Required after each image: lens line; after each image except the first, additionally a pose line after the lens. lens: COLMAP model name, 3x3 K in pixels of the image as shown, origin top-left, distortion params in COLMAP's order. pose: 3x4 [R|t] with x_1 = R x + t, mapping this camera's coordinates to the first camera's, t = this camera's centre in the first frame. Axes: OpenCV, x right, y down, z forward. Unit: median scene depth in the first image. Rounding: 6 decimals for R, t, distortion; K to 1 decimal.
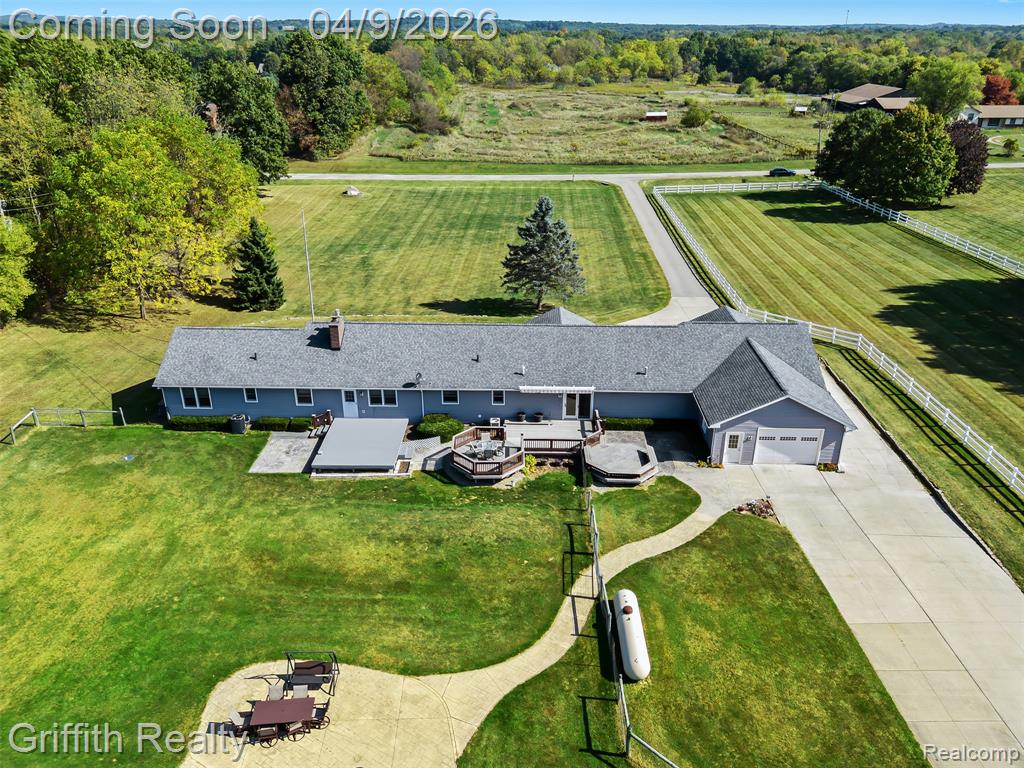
lens RADIAL K [[770.8, 0, 512.0], [0, 770.8, 384.0], [0, 0, 1]] dist [0.066332, -0.074754]
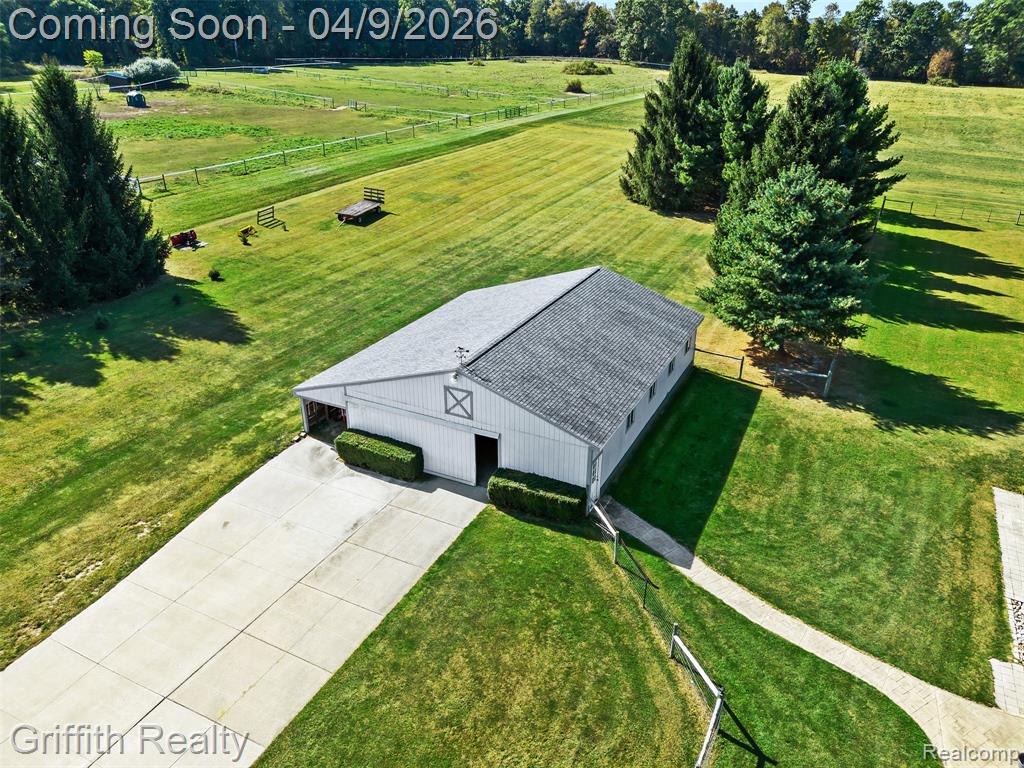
lens RADIAL K [[752.5, 0, 512.0], [0, 752.5, 384.0], [0, 0, 1]] dist [0.066493, -0.066358]
pose [[-0.889066, -0.202575, 0.410517, 0.047081], [0.183545, 0.663779, 0.725057, -0.182843], [-0.419372, 0.719972, -0.552962, 0.683995]]
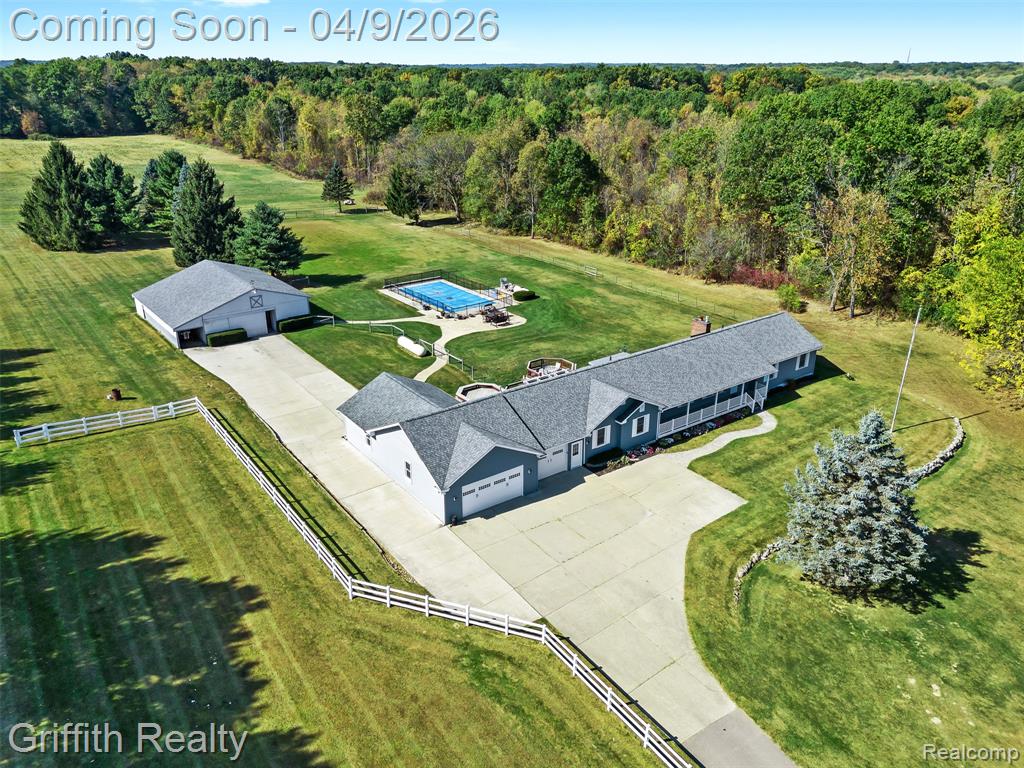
lens RADIAL K [[761.8, 0, 512.0], [0, 761.8, 384.0], [0, 0, 1]] dist [0.069977, -0.073909]
pose [[-0.796463, 0.227180, -0.560389, 0.814484], [-0.256214, 0.712651, 0.653056, -0.796315], [0.547723, 0.663715, -0.509394, 1.582896]]
